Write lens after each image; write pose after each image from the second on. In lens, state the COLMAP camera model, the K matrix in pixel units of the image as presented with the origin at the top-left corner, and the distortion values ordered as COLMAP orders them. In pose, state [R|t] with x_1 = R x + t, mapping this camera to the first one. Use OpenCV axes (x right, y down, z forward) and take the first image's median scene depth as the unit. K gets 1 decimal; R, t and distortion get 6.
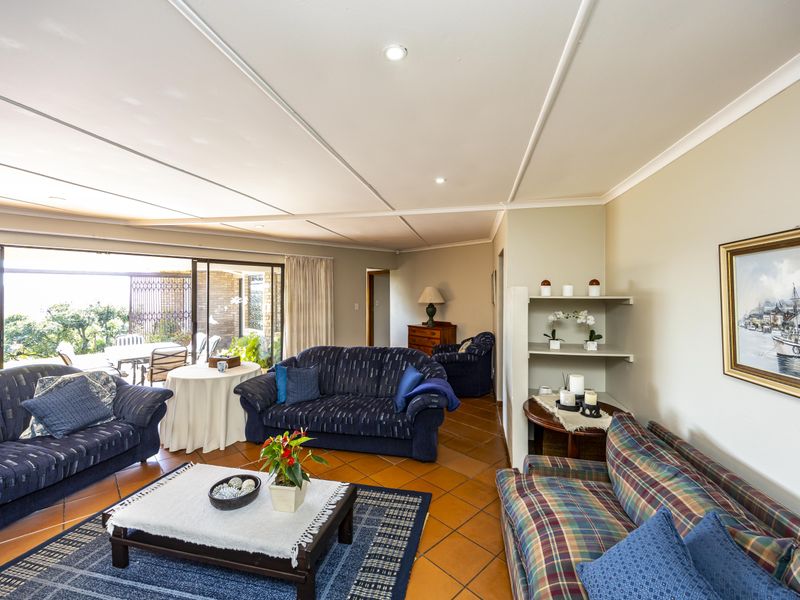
lens RADIAL K [[346.3, 0, 402.4], [0, 346.3, 291.9], [0, 0, 1]] dist [-0.001375, -0.000118]
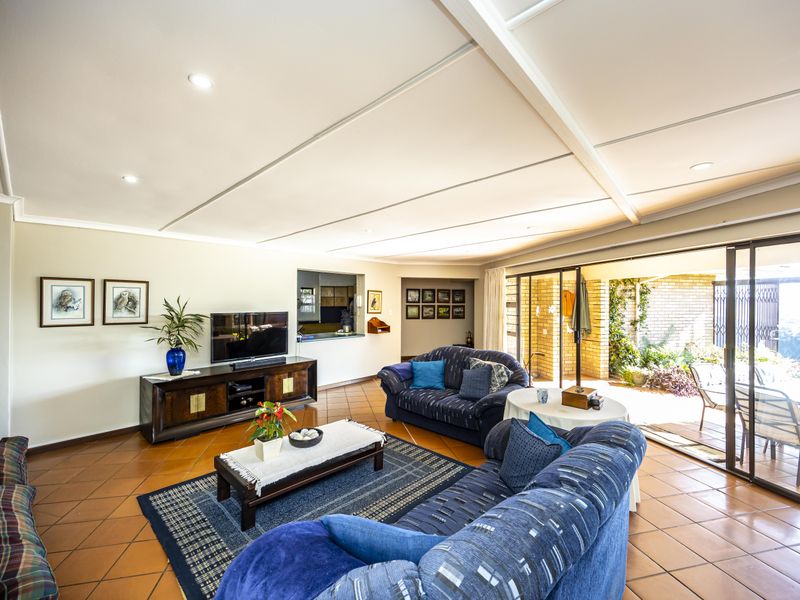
lens RADIAL K [[342.3, 0, 403.6], [0, 342.3, 301.6], [0, 0, 1]] dist [-0.000452, 0.000082]
pose [[-0.493451, -0.011967, -0.869691, 0.291112], [-0.002692, 0.999922, -0.012231, 0.018952], [0.869769, -0.003694, -0.493444, 1.070677]]
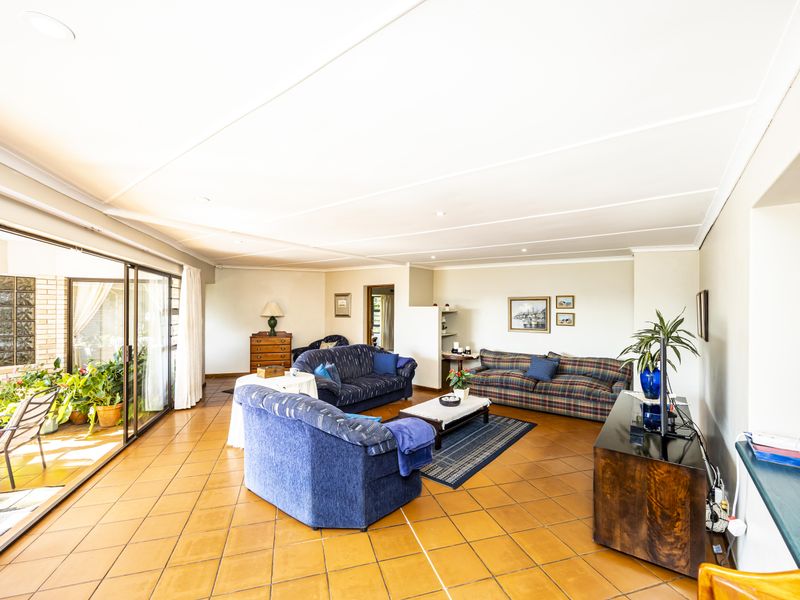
lens RADIAL K [[349.3, 0, 399.0], [0, 349.3, 306.1], [0, 0, 1]] dist [0.000260, 0.000028]
pose [[0.439737, 0.005555, 0.898109, -1.383881], [-0.013466, 0.999909, 0.000408, -0.012487], [-0.898025, -0.012273, 0.439772, 0.167831]]
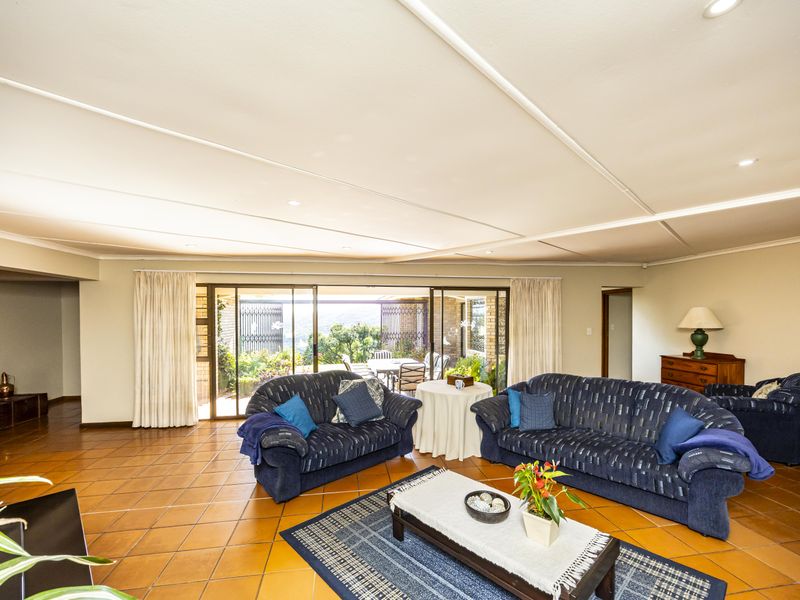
lens RADIAL K [[348.9, 0, 401.5], [0, 348.9, 321.4], [0, 0, 1]] dist [0.001056, 0.000162]
pose [[0.832027, 0.001906, -0.554731, -0.063958], [0.010213, 0.999772, 0.018753, -0.006854], [0.554640, -0.021269, 0.831818, -0.012183]]
